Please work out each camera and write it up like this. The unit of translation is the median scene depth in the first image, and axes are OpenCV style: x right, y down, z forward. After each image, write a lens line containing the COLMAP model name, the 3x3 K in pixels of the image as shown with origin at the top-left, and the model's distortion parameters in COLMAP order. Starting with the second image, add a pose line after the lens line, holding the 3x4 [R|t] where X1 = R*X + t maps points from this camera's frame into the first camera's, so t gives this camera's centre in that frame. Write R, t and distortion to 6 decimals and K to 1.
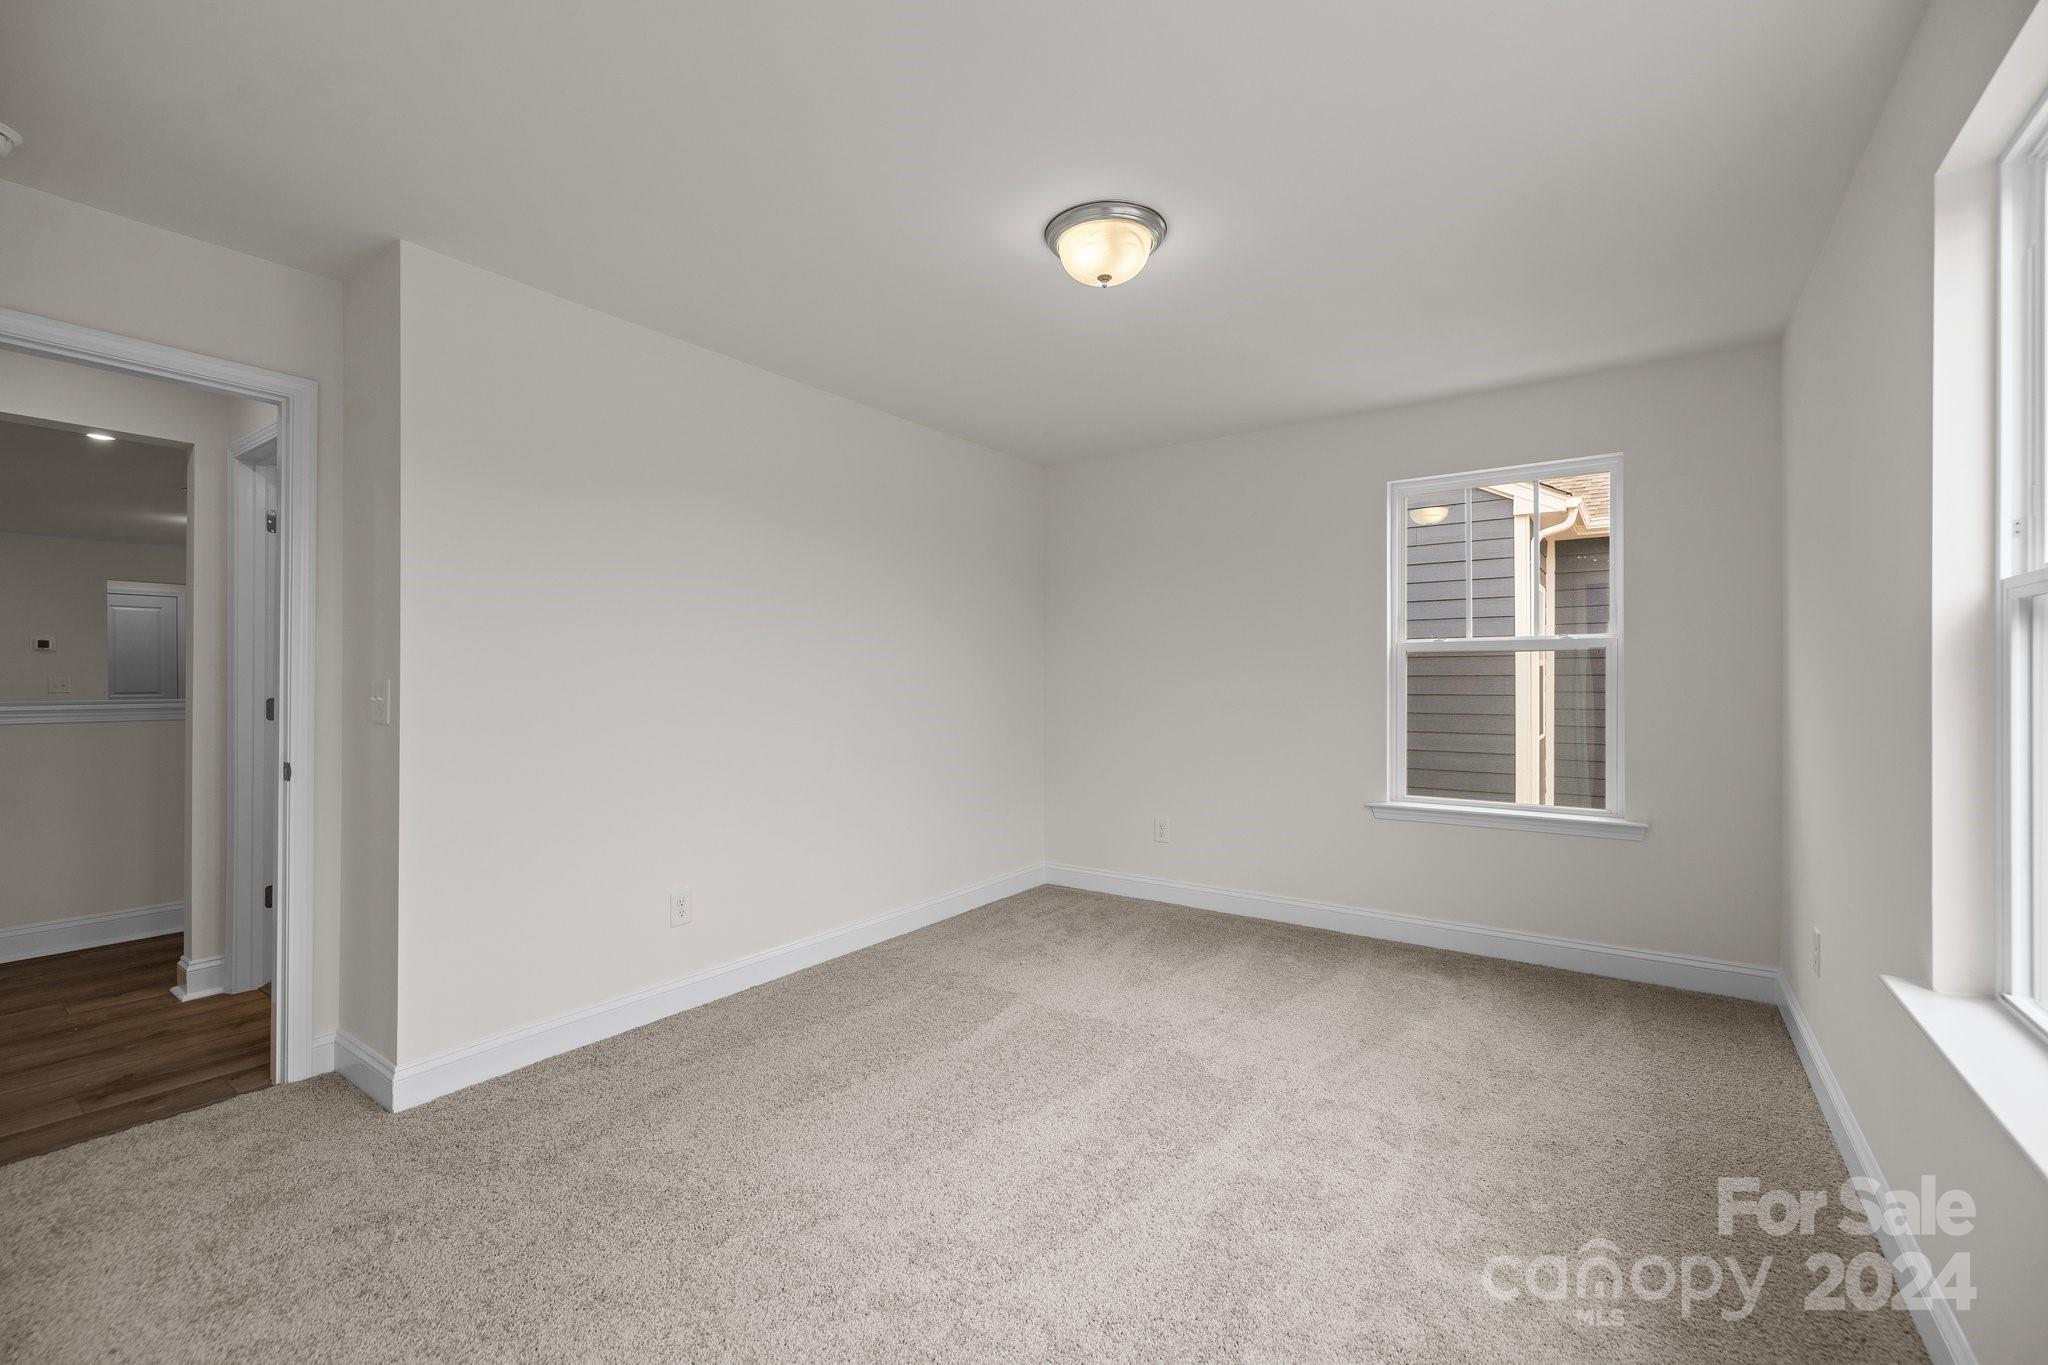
lens RADIAL K [[879.4, 0, 1017.6], [0, 879.4, 665.6], [0, 0, 1]] dist [-0.000026, 0.000112]
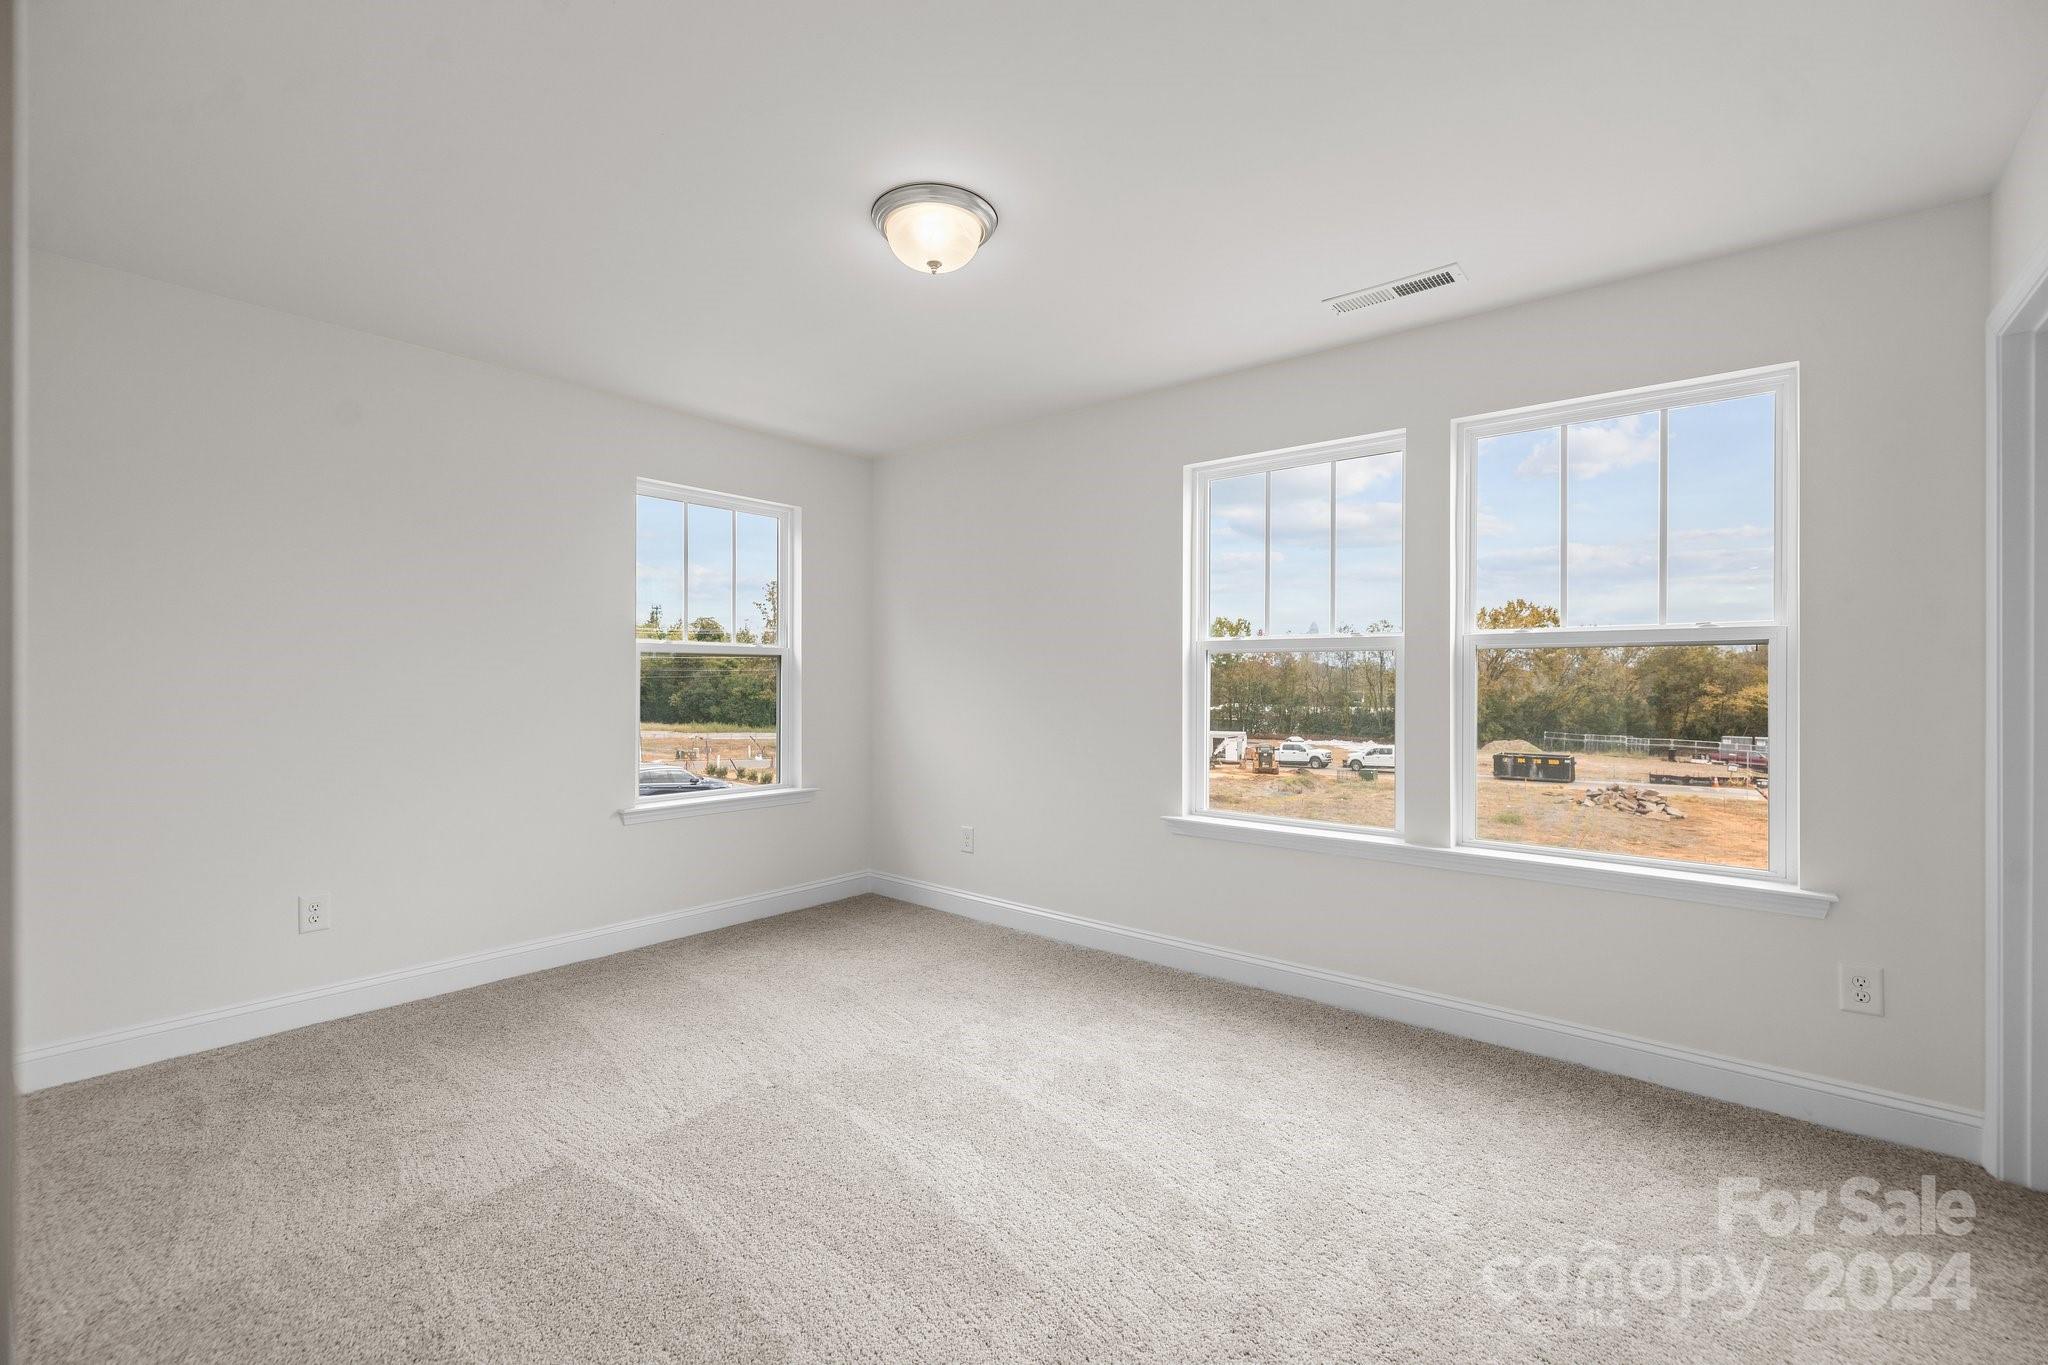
lens RADIAL K [[879.4, 0, 1017.6], [0, 879.4, 665.6], [0, 0, 1]] dist [-0.000026, 0.000112]
pose [[0.073546, 0.015667, 0.997169, -0.554625], [-0.014948, 0.999782, -0.014605, 0.008884], [-0.997180, -0.013832, 0.073764, 0.545790]]
